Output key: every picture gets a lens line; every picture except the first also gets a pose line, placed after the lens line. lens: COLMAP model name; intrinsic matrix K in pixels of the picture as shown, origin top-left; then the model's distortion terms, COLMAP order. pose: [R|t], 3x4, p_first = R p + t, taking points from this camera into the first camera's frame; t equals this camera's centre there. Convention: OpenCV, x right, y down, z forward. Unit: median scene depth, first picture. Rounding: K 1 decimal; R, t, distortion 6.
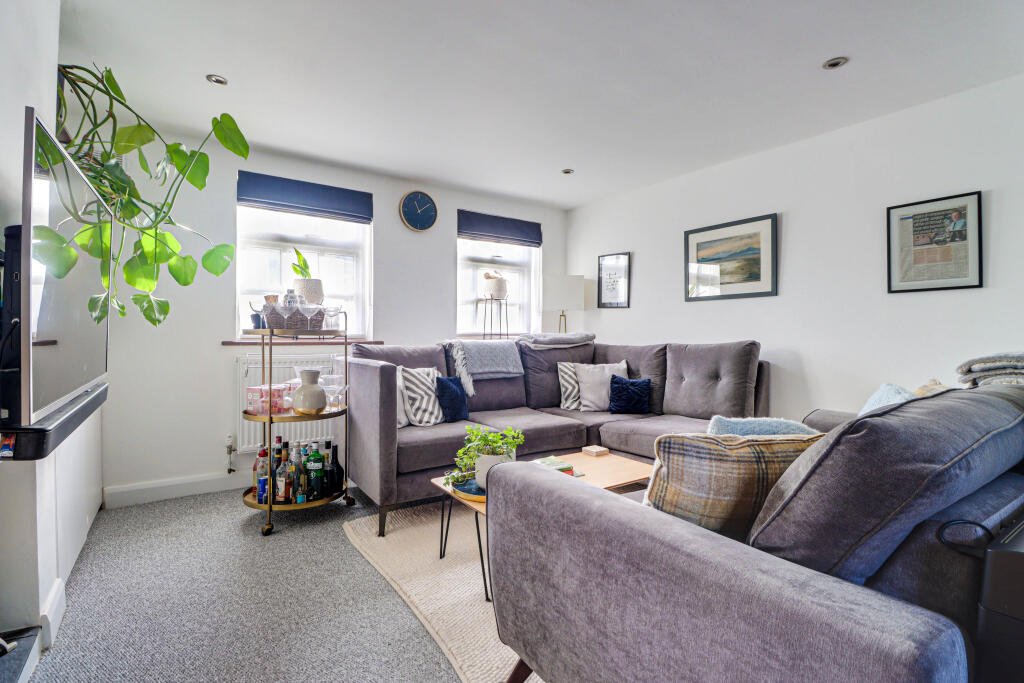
lens RADIAL K [[491.7, 0, 511.6], [0, 491.7, 340.6], [0, 0, 1]] dist [-0.005967, -0.001440]
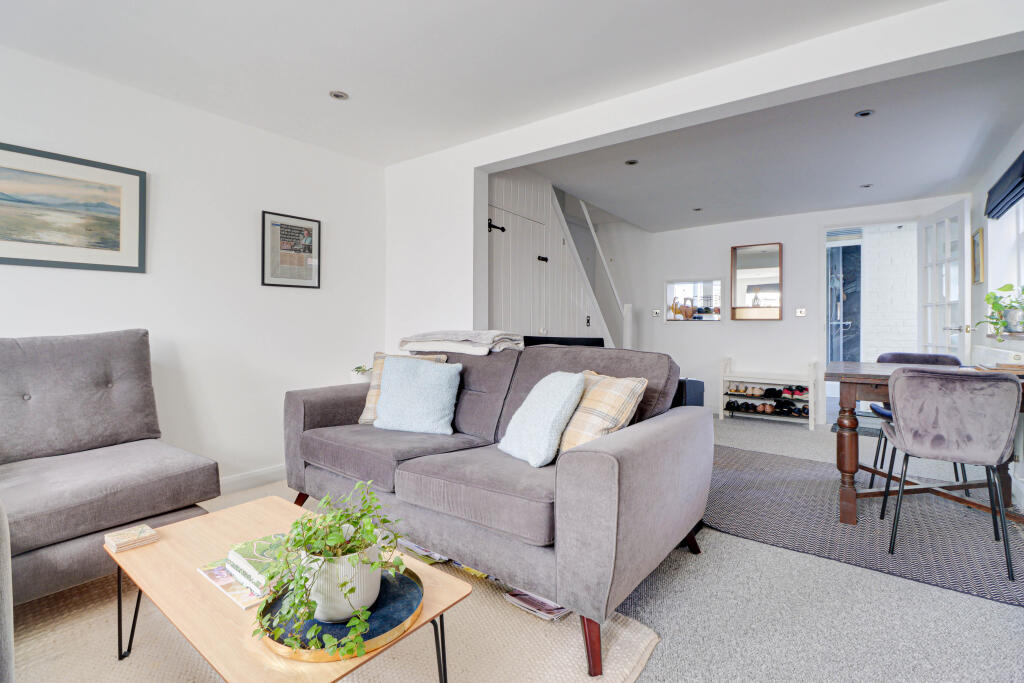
lens RADIAL K [[491.7, 0, 490.0], [0, 491.7, 323.6], [0, 0, 1]] dist [-0.005967, -0.001440]
pose [[-0.286559, -0.000938, 0.958062, -0.397190], [0.008178, 0.999961, 0.003425, -0.006515], [-0.958028, 0.008816, -0.286540, 0.680586]]
